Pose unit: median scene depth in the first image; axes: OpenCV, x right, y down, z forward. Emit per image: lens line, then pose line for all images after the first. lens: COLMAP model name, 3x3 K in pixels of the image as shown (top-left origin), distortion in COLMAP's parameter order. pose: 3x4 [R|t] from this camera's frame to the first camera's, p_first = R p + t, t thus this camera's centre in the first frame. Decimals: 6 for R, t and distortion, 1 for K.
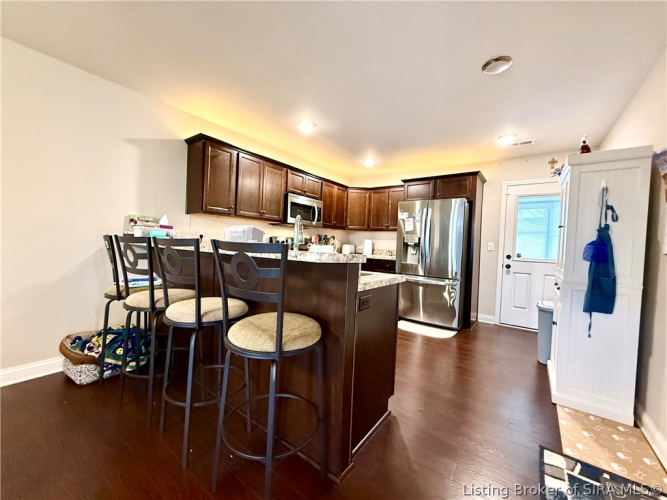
lens RADIAL K [[265.2, 0, 334.3], [0, 265.2, 250.8], [0, 0, 1]] dist [-0.004635, 0.000368]
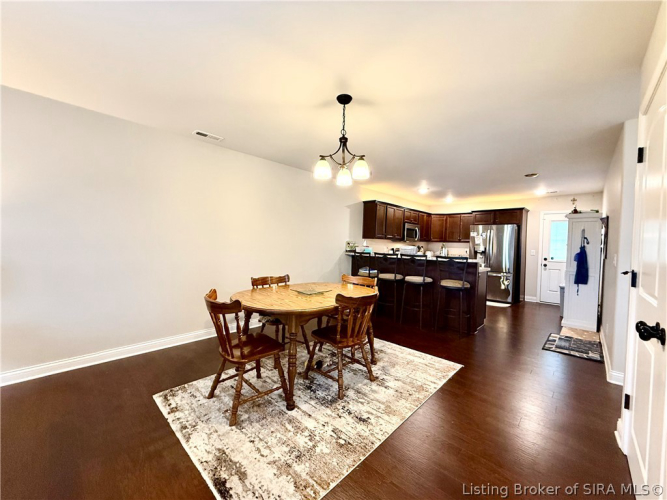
lens RADIAL K [[265.2, 0, 330.8], [0, 265.2, 249.8], [0, 0, 1]] dist [-0.004635, 0.000368]
pose [[0.990198, -0.009303, -0.139361, -0.384966], [0.007911, 0.999913, -0.010535, -0.025916], [0.139447, 0.009329, 0.990186, -0.734764]]
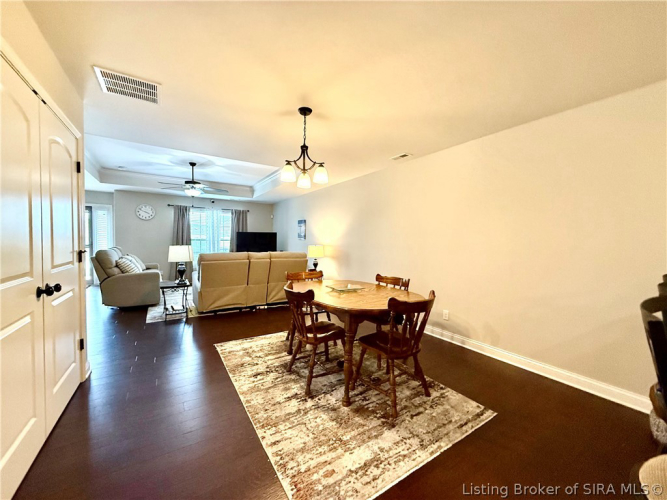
lens RADIAL K [[265.2, 0, 331.0], [0, 265.2, 250.3], [0, 0, 1]] dist [-0.004635, 0.000368]
pose [[-0.375013, -0.012541, -0.926935, 0.124021], [-0.056589, 0.998353, 0.009387, -0.032653], [0.925291, 0.055975, -0.375105, 0.138914]]
